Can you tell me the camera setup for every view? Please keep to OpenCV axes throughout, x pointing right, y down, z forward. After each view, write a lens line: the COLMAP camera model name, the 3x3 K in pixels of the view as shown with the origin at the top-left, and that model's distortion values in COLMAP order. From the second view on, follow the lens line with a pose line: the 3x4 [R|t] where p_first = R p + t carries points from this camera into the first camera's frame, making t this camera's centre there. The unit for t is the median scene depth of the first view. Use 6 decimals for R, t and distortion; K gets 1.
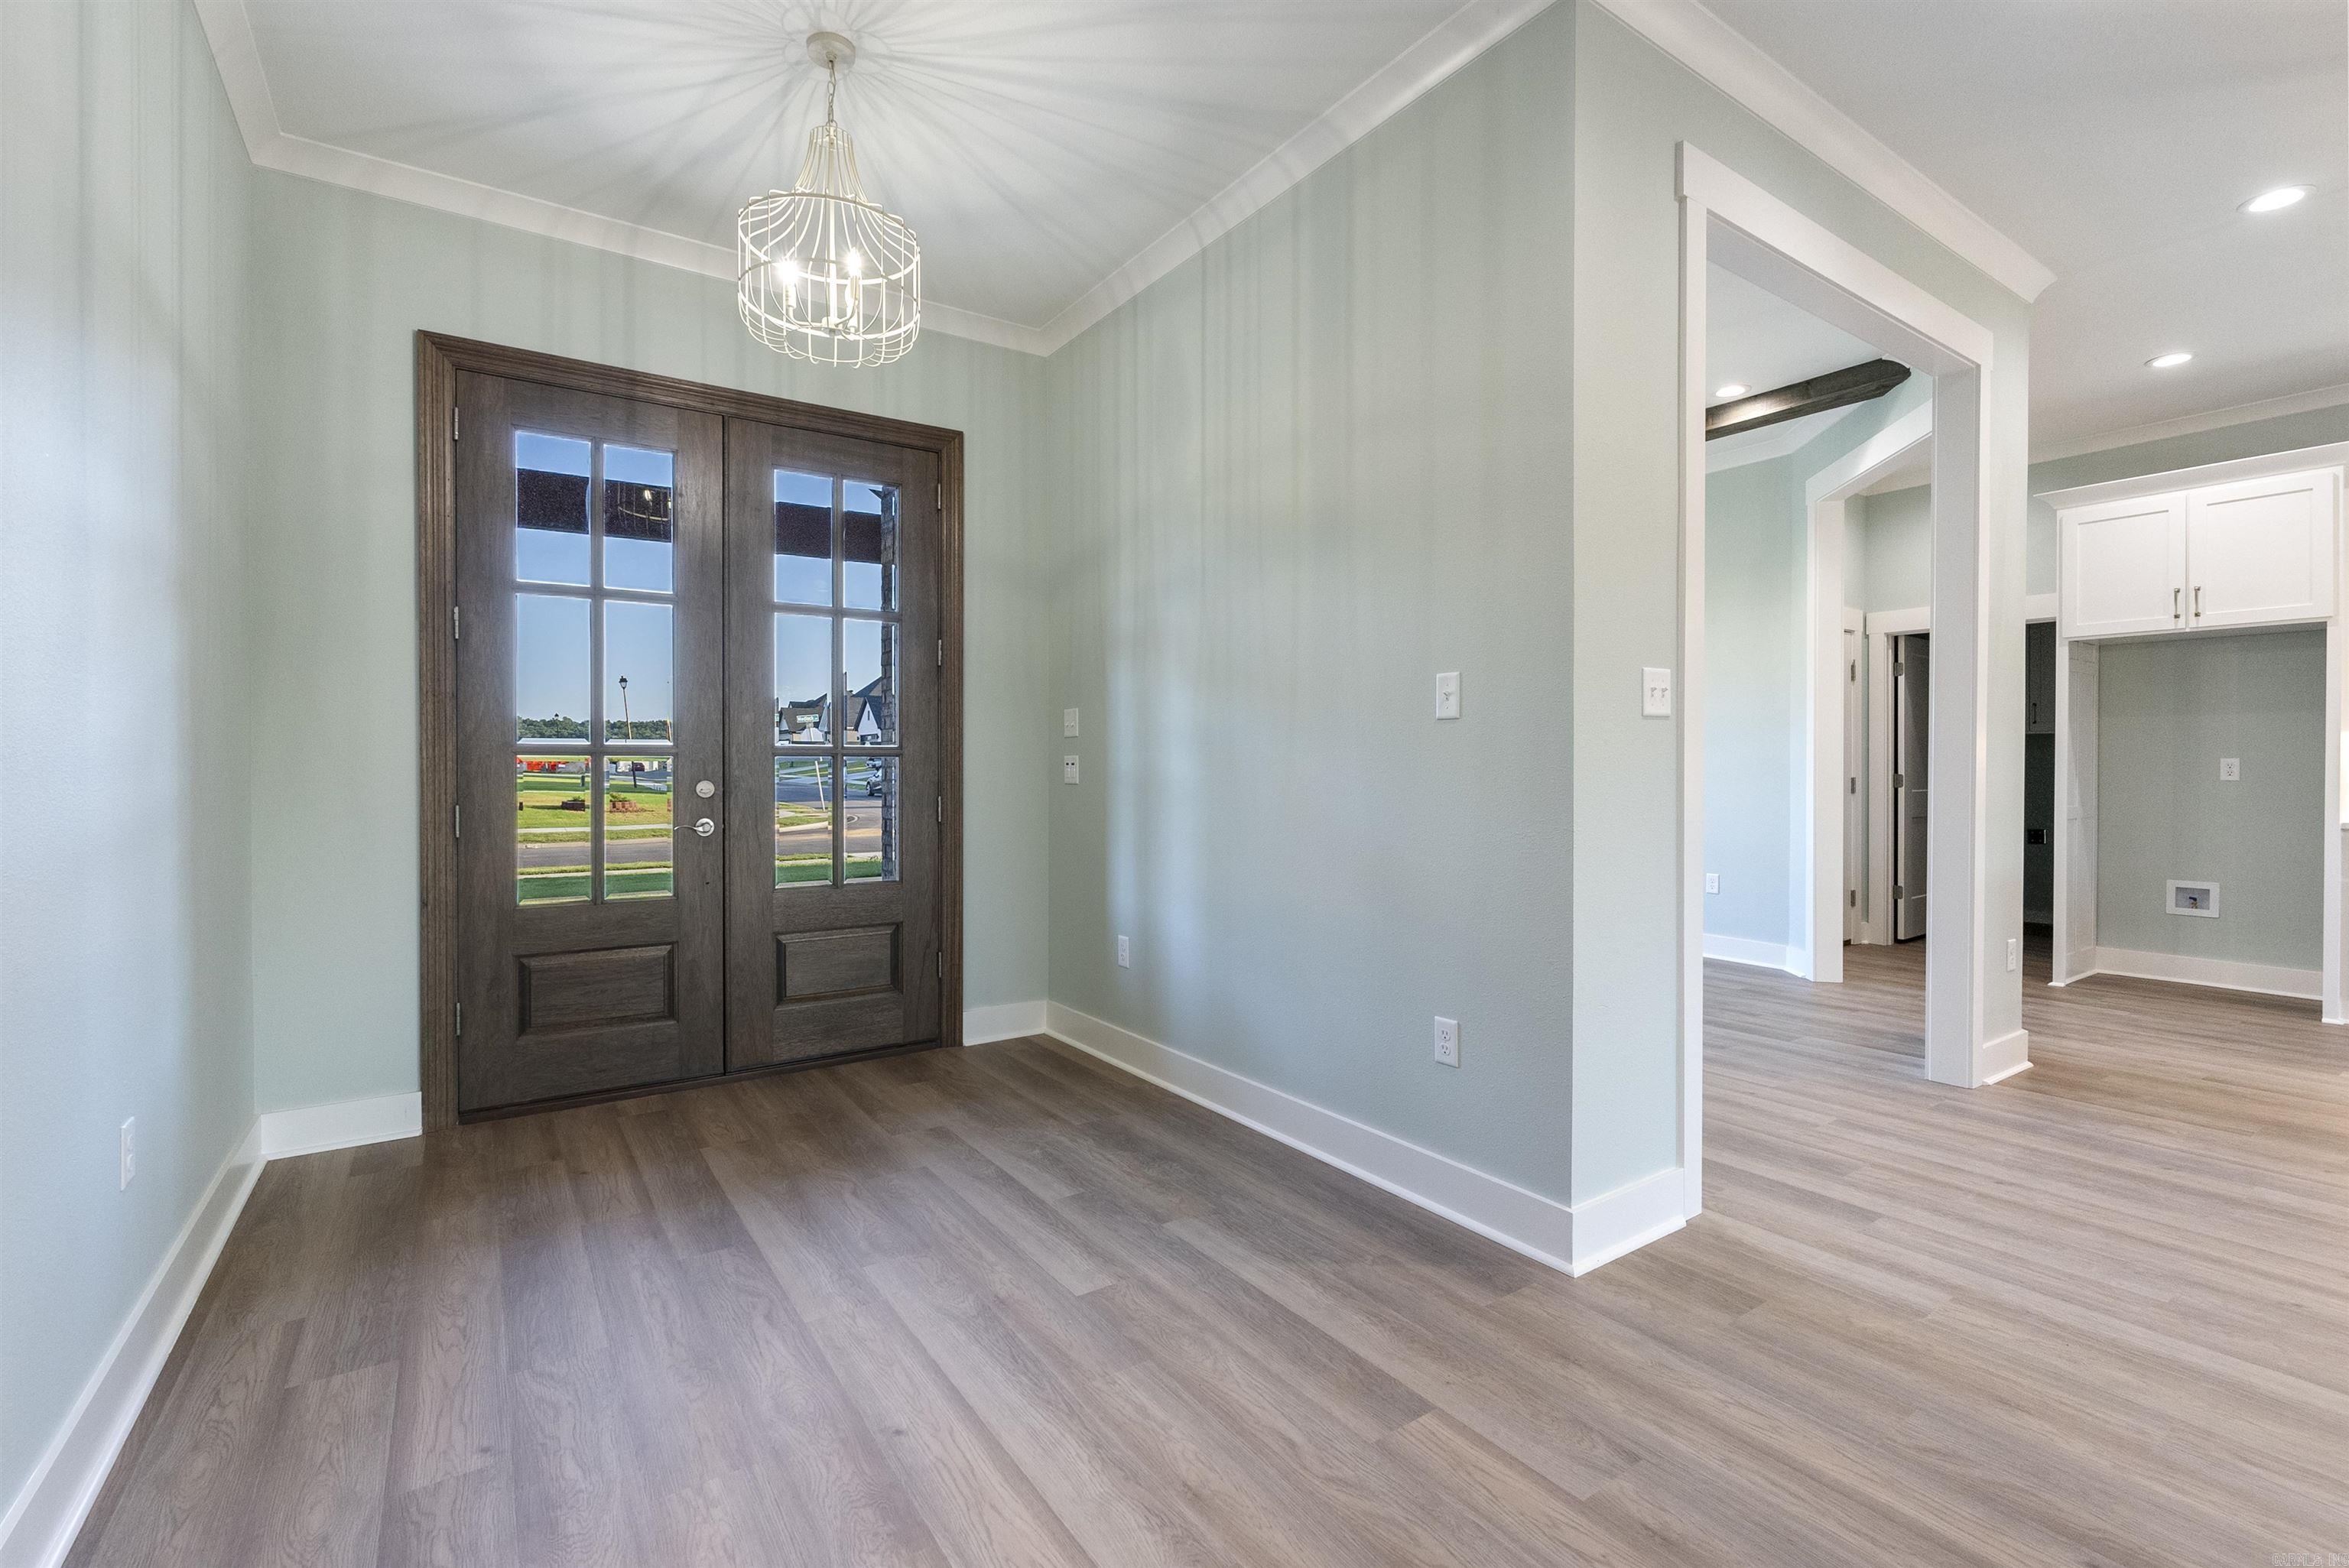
lens RADIAL K [[1033.0, 0, 1182.1], [0, 1033.0, 776.3], [0, 0, 1]] dist [-0.002755, -0.000079]
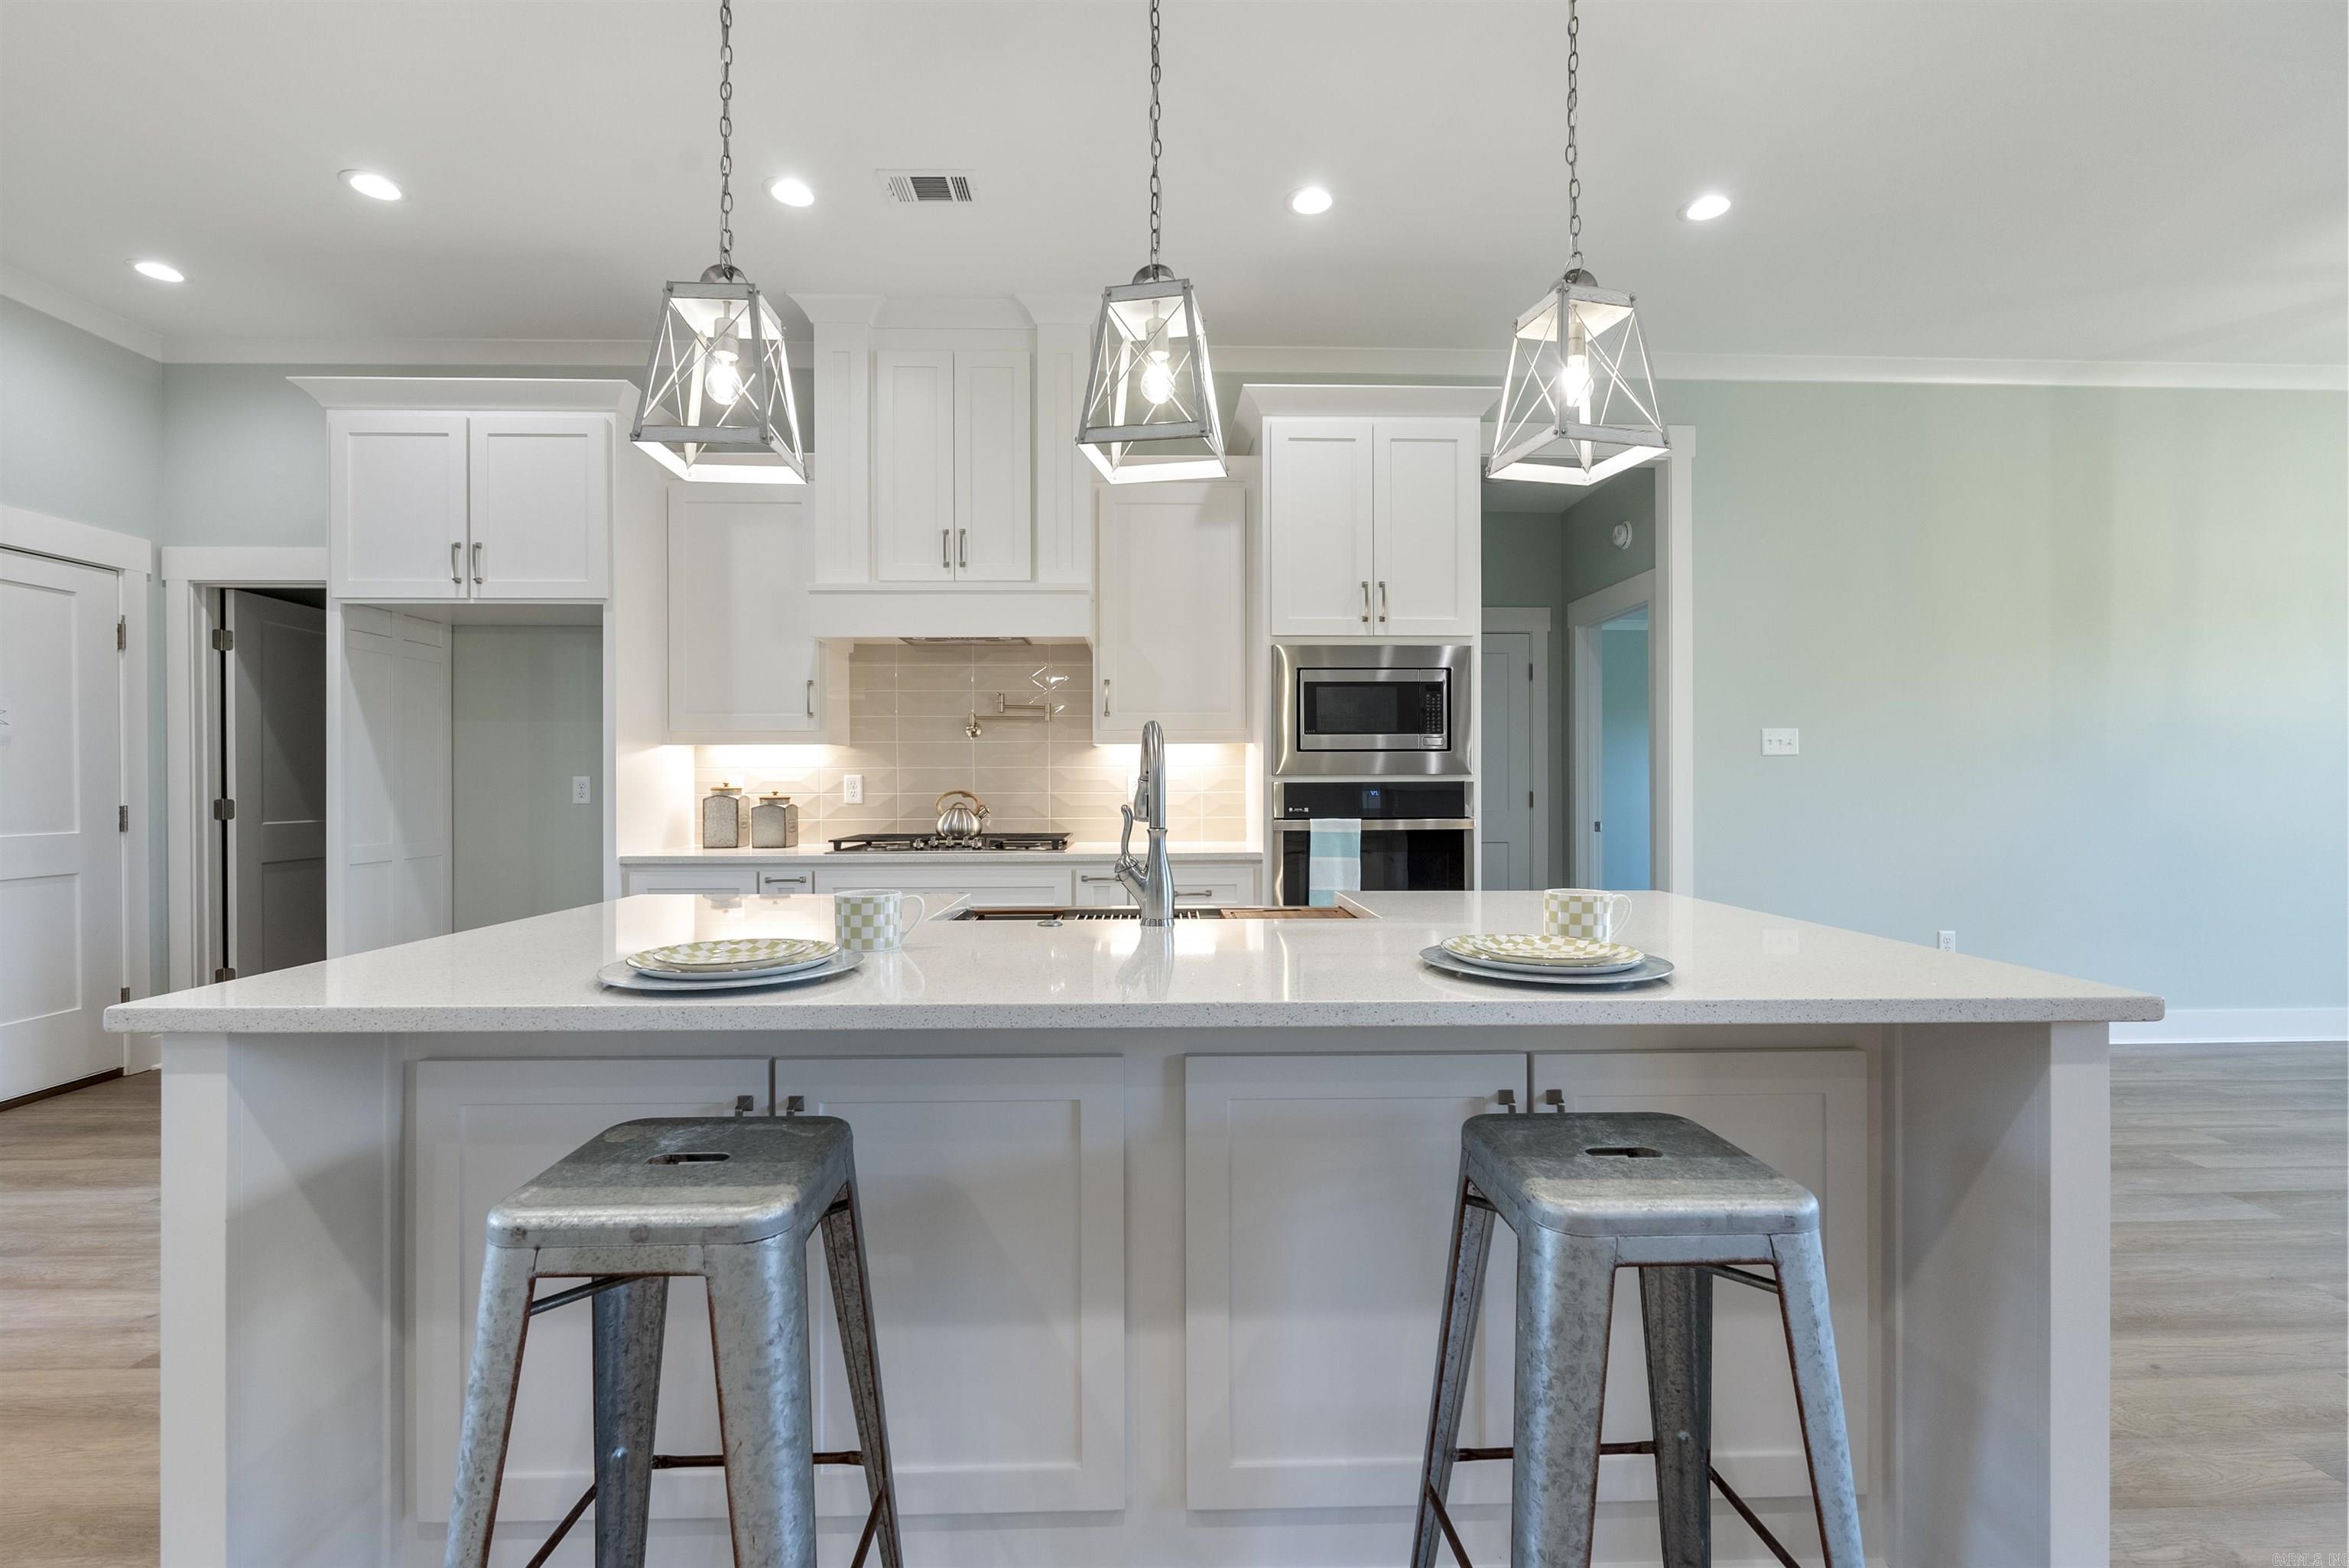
lens RADIAL K [[1026.5, 0, 1178.9], [0, 1026.5, 786.2], [0, 0, 1]] dist [-0.005429, -0.000465]
pose [[0.536772, -0.002711, 0.843723, 0.865130], [0.010073, 0.999944, -0.003195, -0.003761], [-0.843667, 0.010214, 0.536769, 0.252813]]
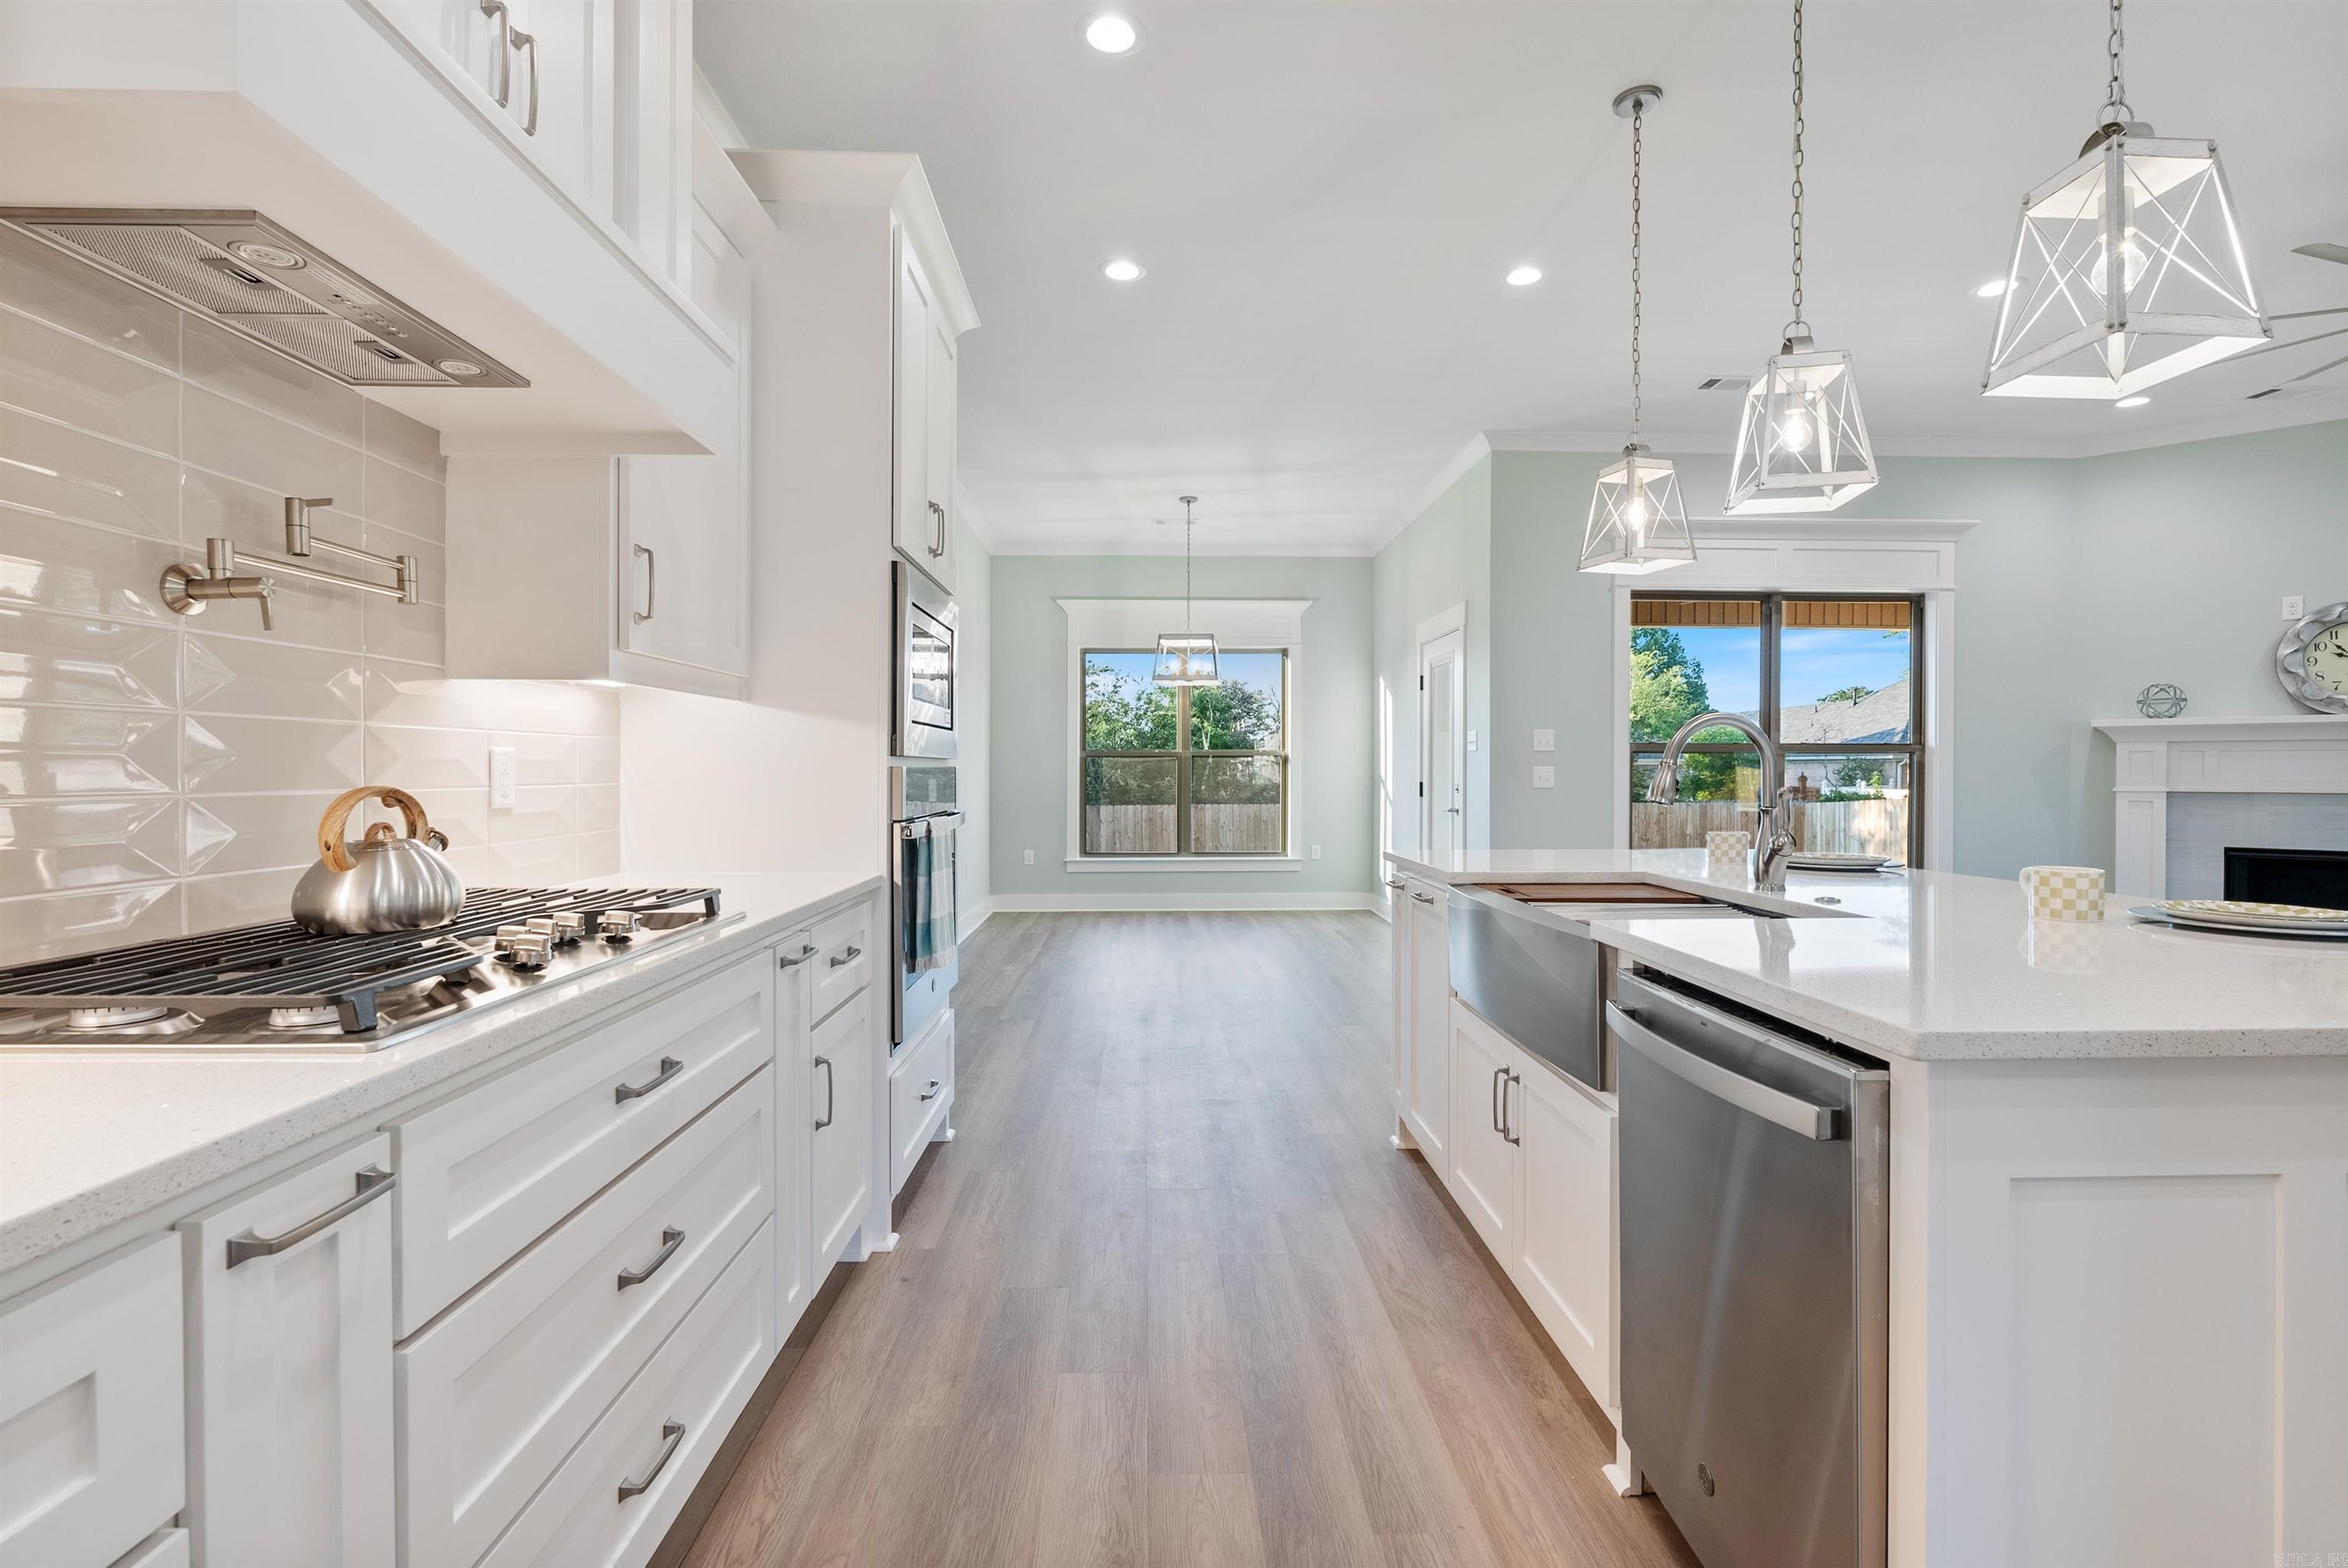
lens RADIAL K [[1075.9, 0, 1171.0], [0, 1075.9, 779.9], [0, 0, 1]] dist [-0.012881, 0.000926]
pose [[-0.840087, -0.005477, 0.542425, 1.238291], [0.004039, 0.999858, 0.016350, -0.012559], [-0.542437, 0.015926, -0.839945, 1.222636]]
